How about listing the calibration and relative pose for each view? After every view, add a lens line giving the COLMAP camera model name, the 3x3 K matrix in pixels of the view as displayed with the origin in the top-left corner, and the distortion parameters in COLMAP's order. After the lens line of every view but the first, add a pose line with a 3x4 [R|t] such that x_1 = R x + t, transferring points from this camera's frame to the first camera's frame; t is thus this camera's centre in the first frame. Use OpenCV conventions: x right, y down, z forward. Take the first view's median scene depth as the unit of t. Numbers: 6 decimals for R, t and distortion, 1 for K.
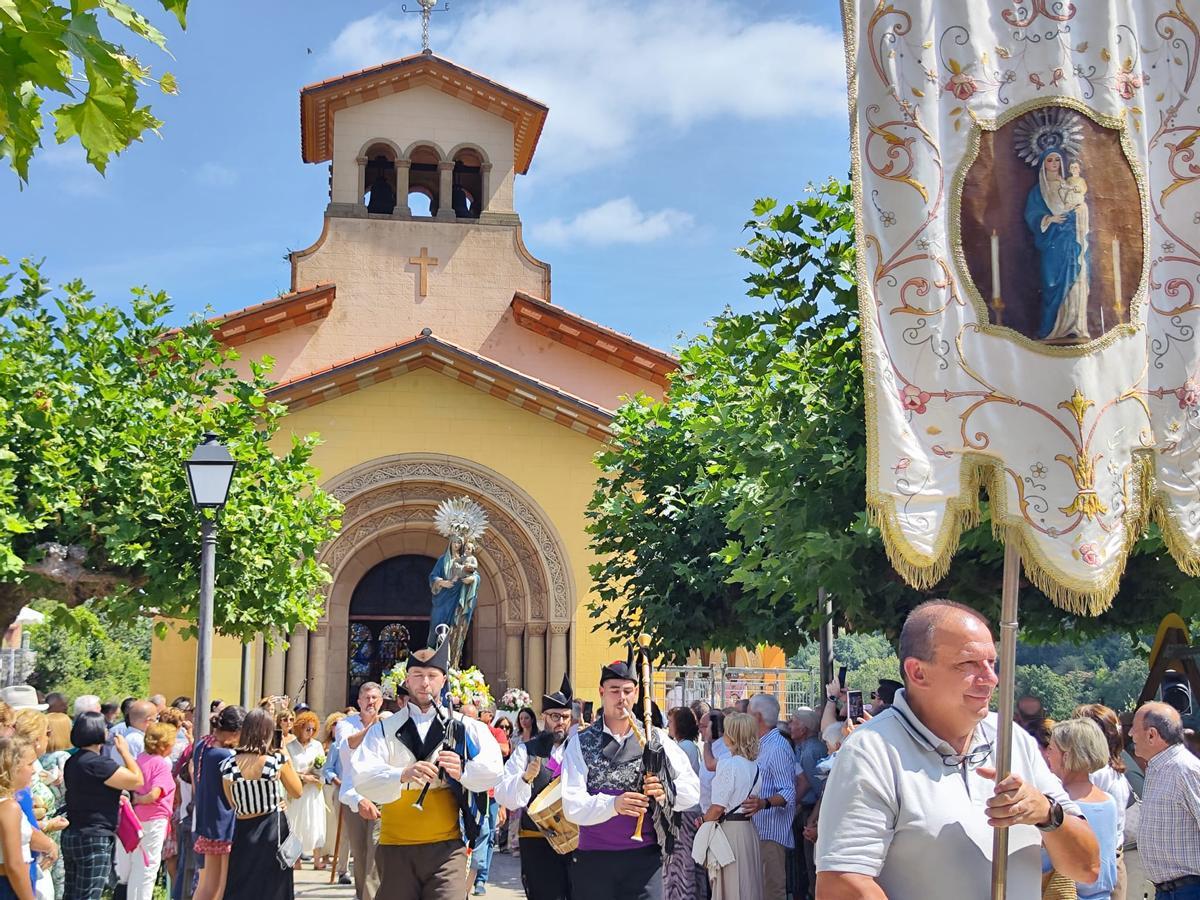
lens RADIAL K [[1628.7, 0, 593.4], [0, 1628.7, 434.5], [0, 0, 1]] dist [0.188247, -0.630728]
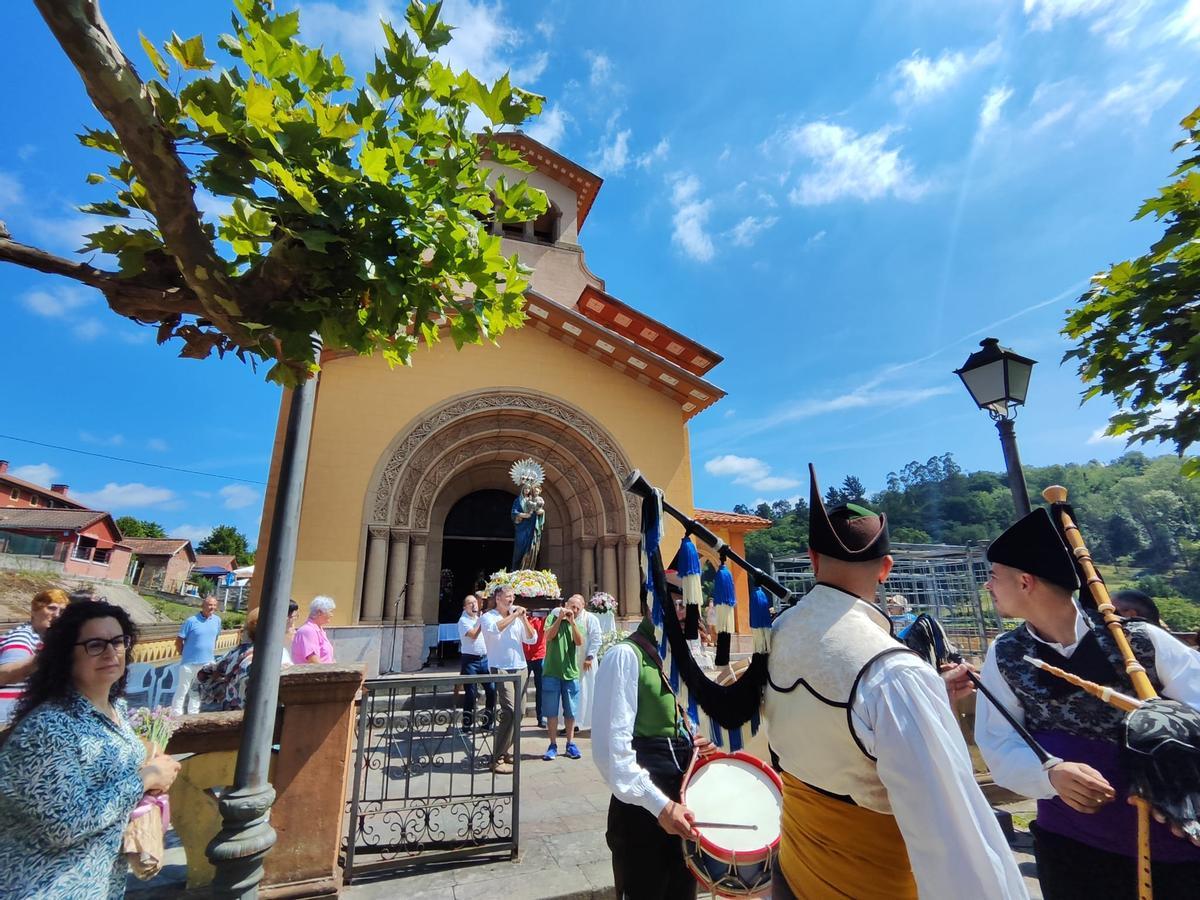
lens RADIAL K [[548.5, 0, 603.1], [0, 548.5, 447.9], [0, 0, 1]] dist [-0.028638, 0.014075]
pose [[0.983357, 0.035551, 0.178173, -0.208500], [-0.014418, 0.992846, -0.118530, 0.182515], [-0.181112, 0.113989, 0.976834, 1.119709]]
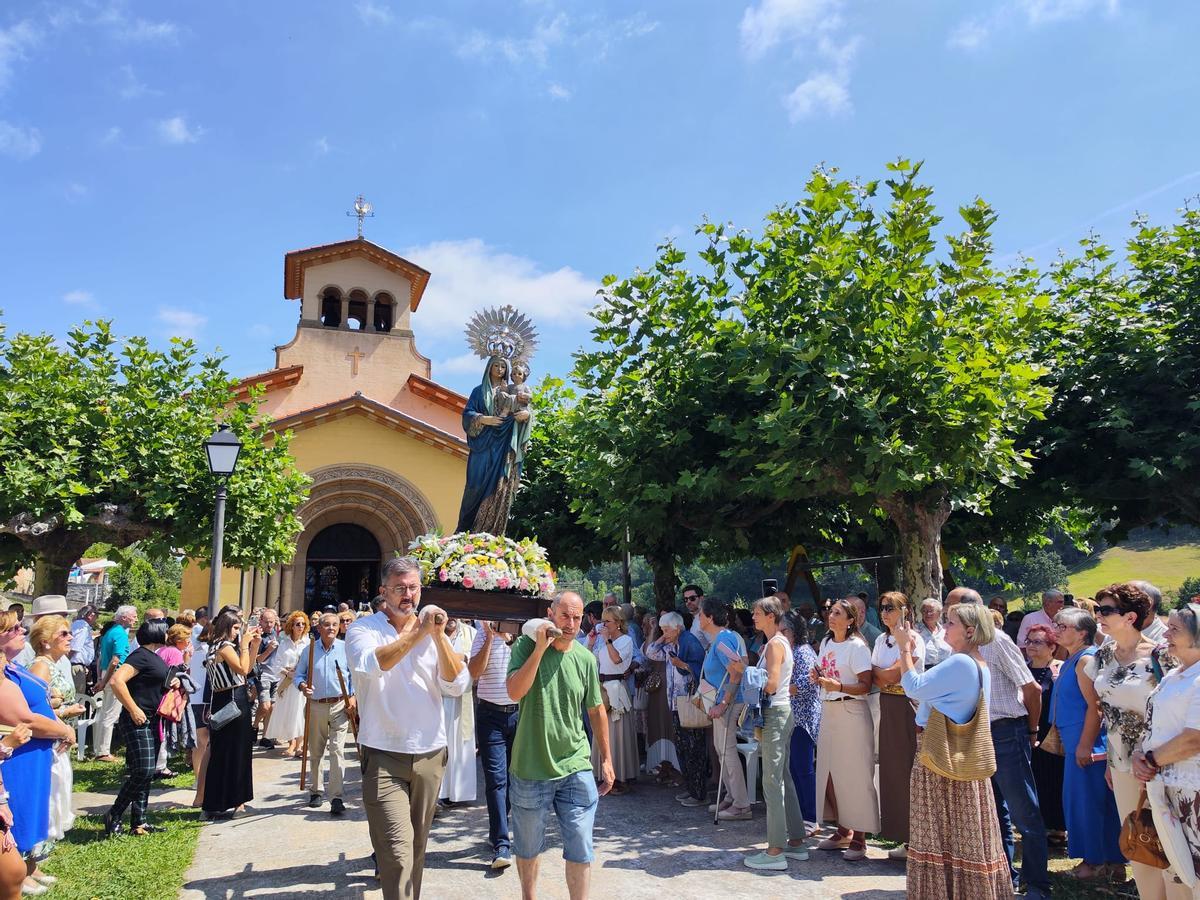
lens RADIAL K [[835.9, 0, 615.5], [0, 835.9, 440.4], [0, 0, 1]] dist [0.017905, -0.004557]
pose [[0.978281, 0.017986, 0.206501, -0.032065], [-0.011220, 0.999363, -0.033891, 0.025193], [-0.206979, 0.030838, 0.977859, 0.139021]]
